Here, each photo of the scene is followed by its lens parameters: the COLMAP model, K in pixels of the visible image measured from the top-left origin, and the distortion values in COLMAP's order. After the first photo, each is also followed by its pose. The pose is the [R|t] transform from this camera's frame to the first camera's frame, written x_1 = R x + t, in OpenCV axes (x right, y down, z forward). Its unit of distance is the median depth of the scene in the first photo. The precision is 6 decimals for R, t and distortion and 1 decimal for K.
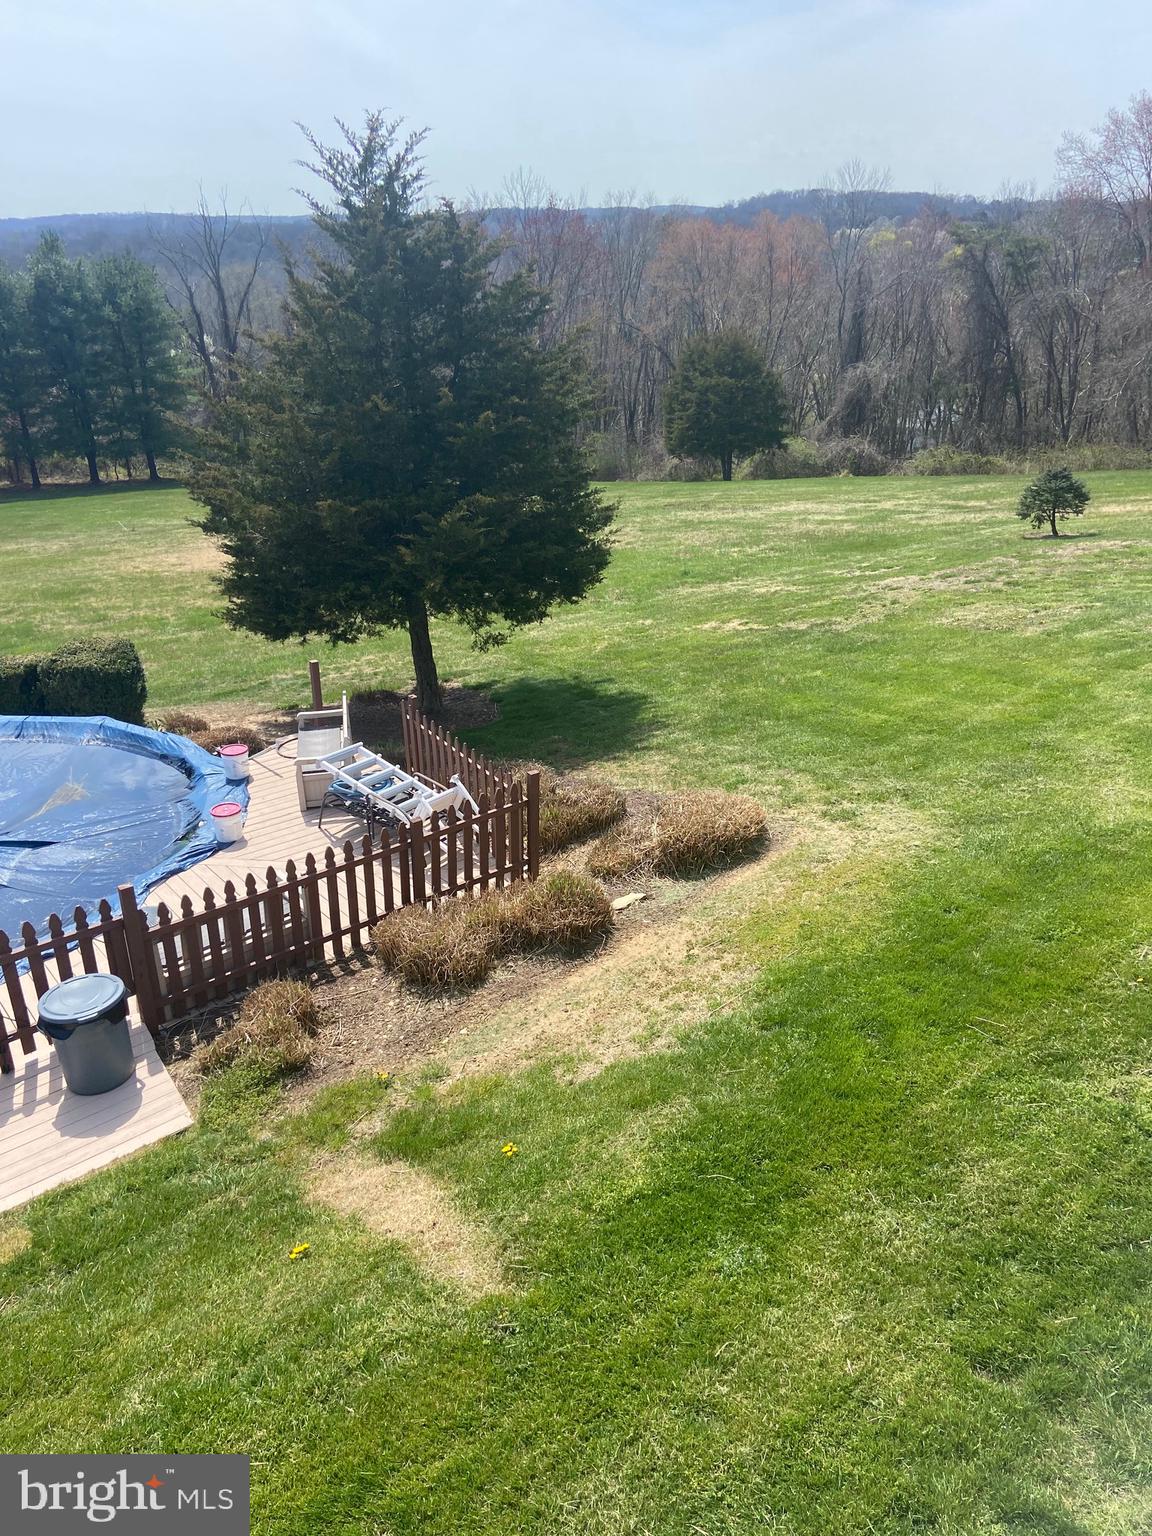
lens RADIAL K [[1159.5, 0, 573.1], [0, 1159.5, 766.8], [0, 0, 1]] dist [0.117935, -0.144572]
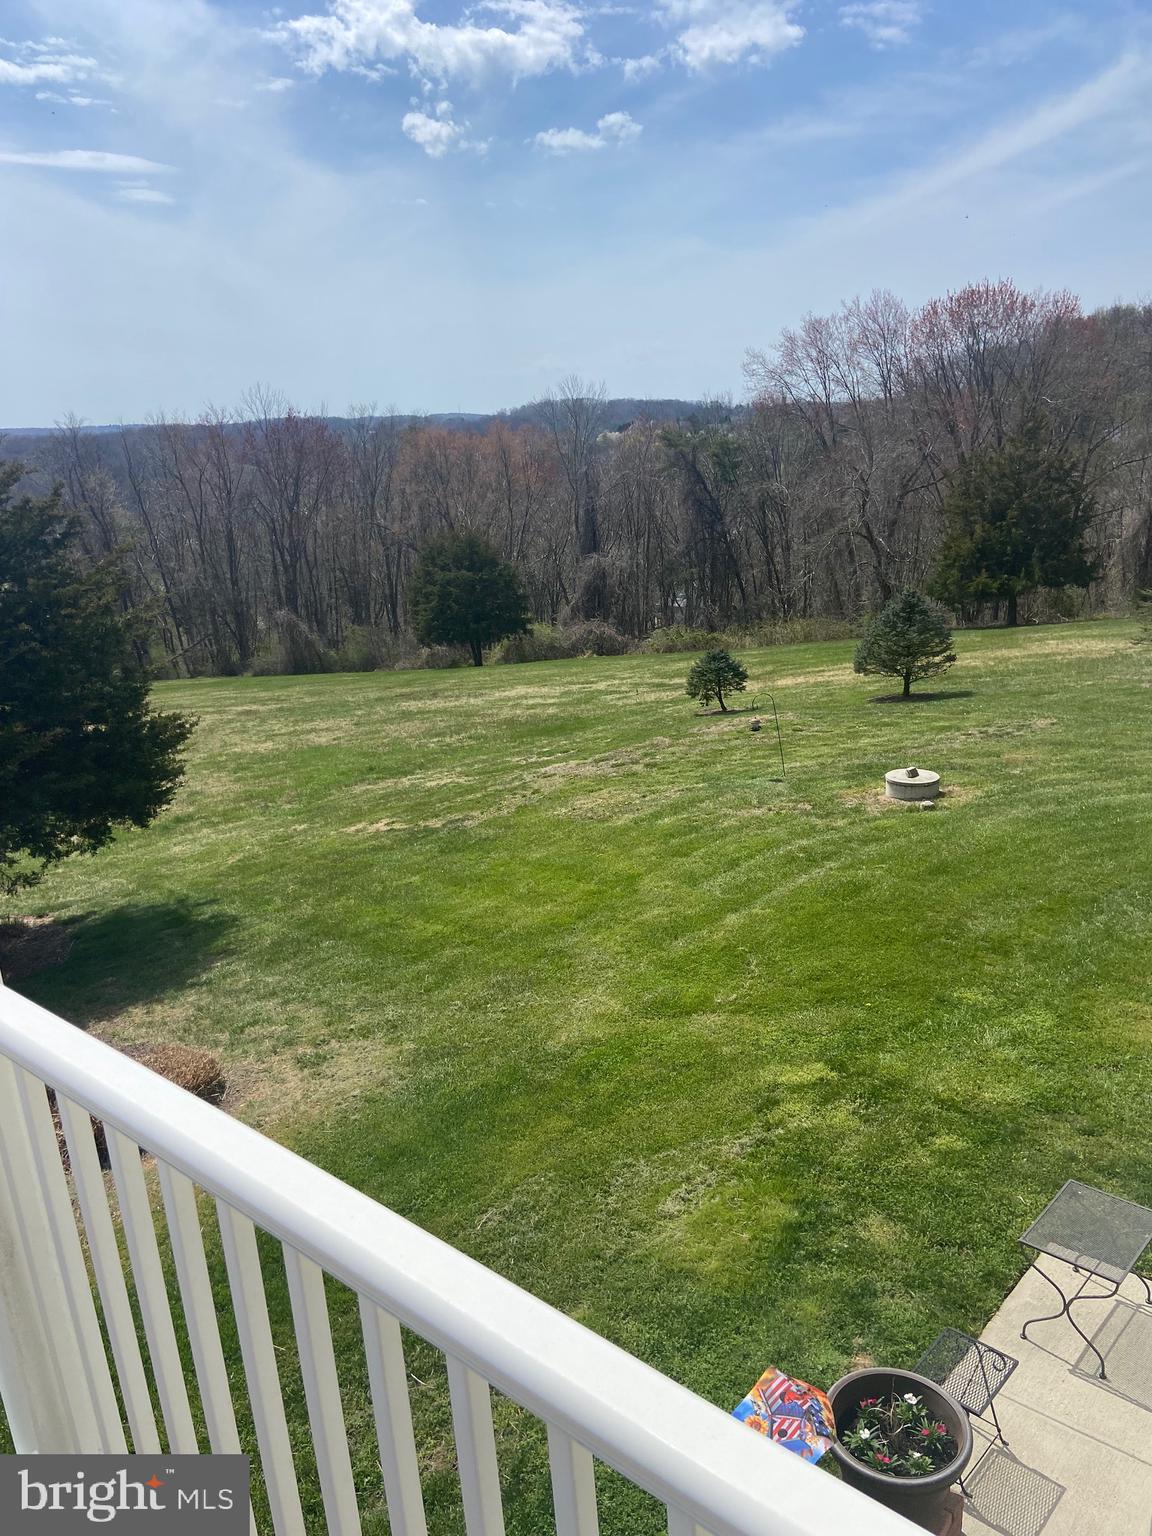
lens RADIAL K [[1150.4, 0, 580.2], [0, 1150.4, 777.8], [0, 0, 1]] dist [0.115077, -0.121751]
pose [[0.983012, -0.072668, 0.168542, 0.102480], [0.095442, 0.986749, -0.131217, -0.012903], [-0.156773, 0.145074, 0.976922, 0.014512]]
